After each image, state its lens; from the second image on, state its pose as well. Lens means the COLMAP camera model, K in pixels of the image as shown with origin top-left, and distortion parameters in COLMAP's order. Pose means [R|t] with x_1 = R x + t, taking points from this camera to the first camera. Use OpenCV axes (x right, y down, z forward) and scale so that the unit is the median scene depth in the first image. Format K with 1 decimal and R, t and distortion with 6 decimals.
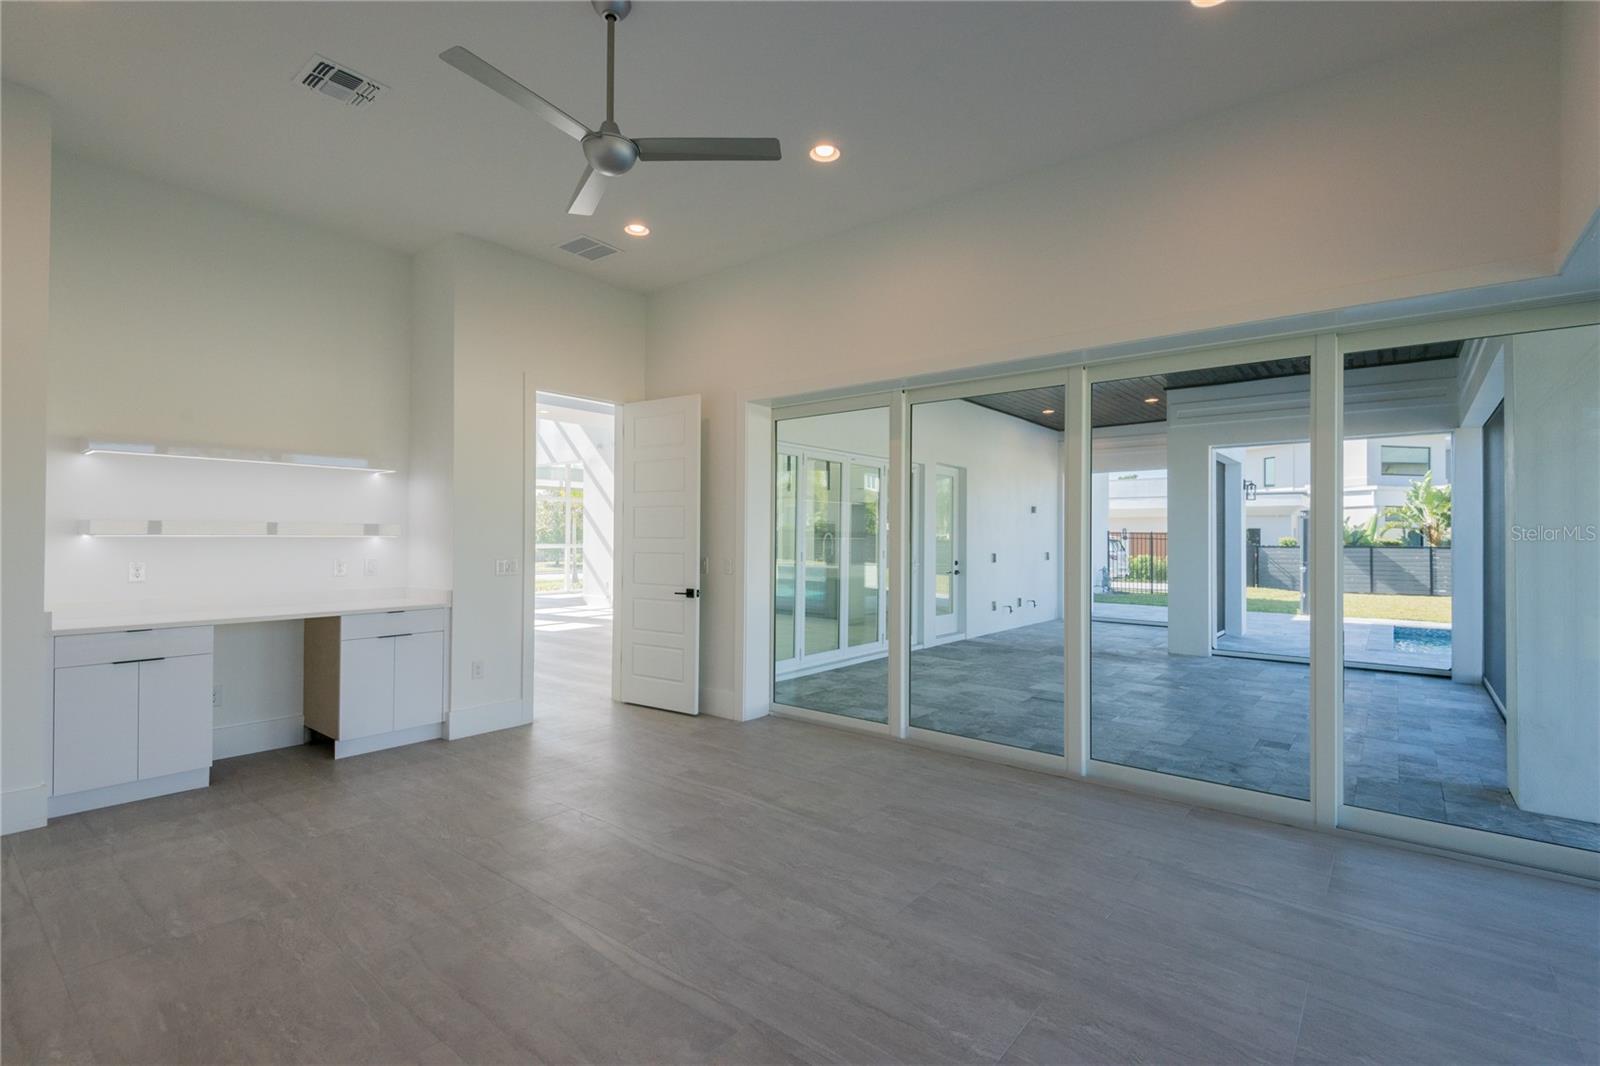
lens RADIAL K [[736.0, 0, 826.2], [0, 736.0, 530.6], [0, 0, 1]] dist [0.024716, -0.000390]
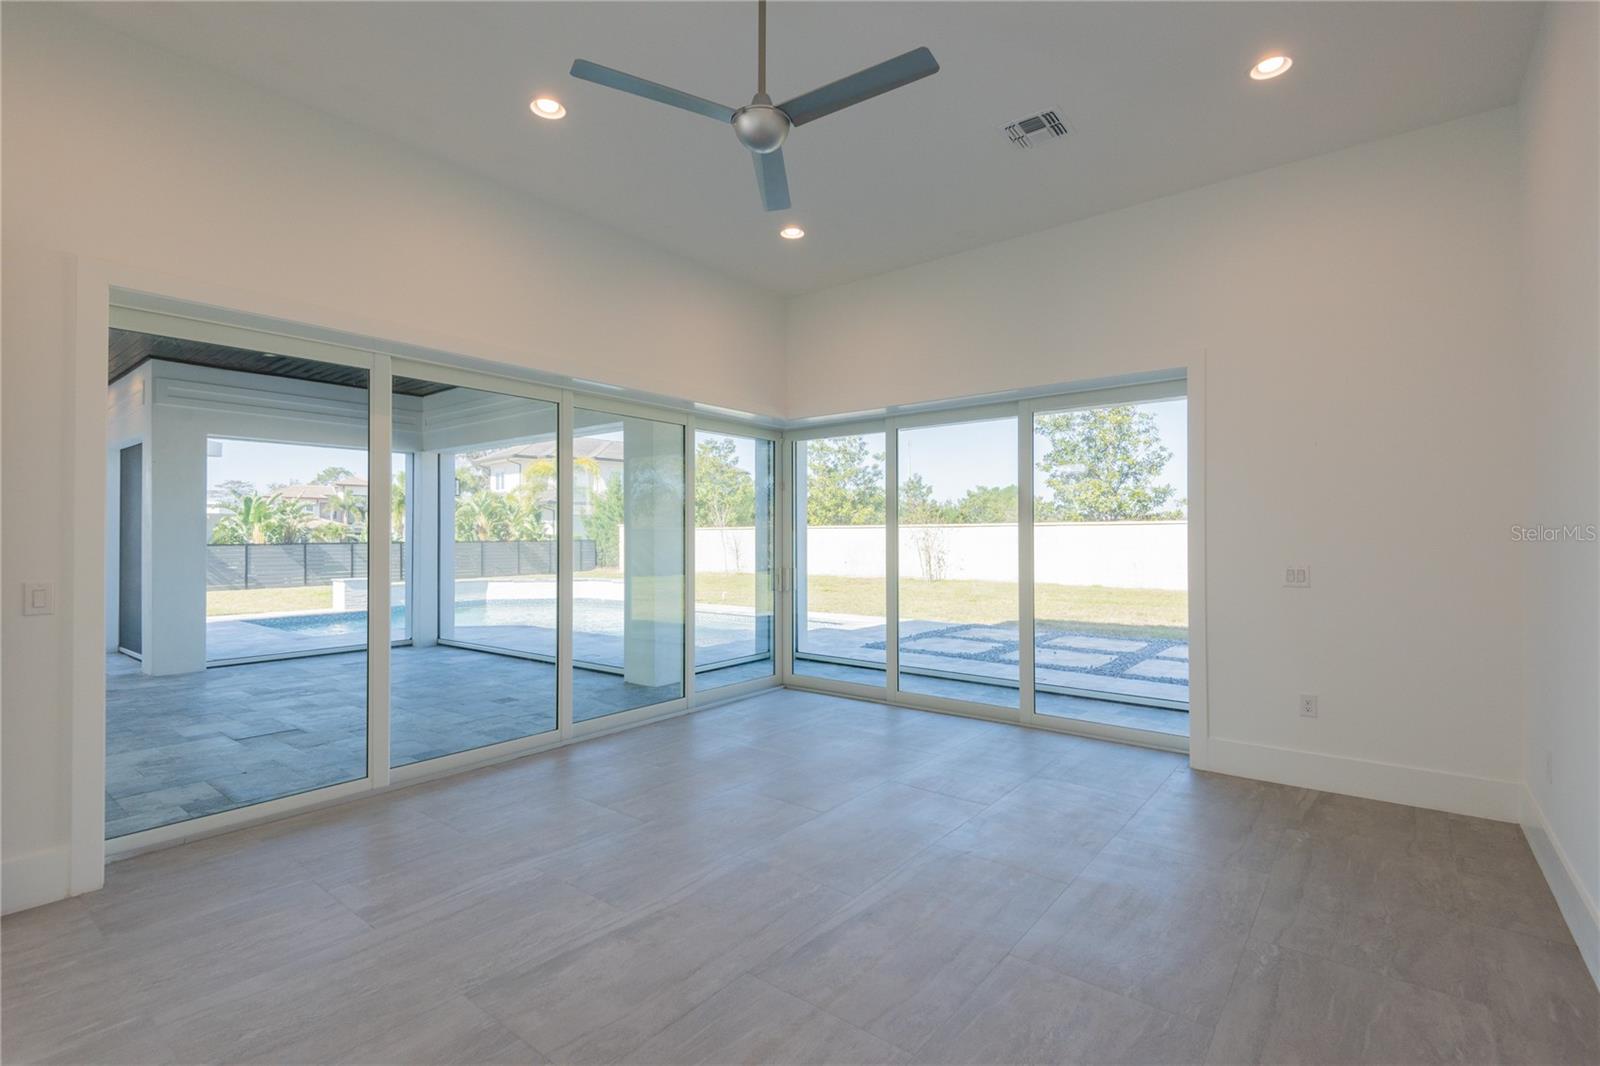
lens RADIAL K [[732.2, 0, 793.2], [0, 732.2, 526.8], [0, 0, 1]] dist [-0.001709, -0.001008]
pose [[0.008387, 0.009810, 0.999917, -0.632400], [-0.007097, 0.999927, -0.009750, 0.005490], [-0.999940, -0.007015, 0.008456, 0.505769]]
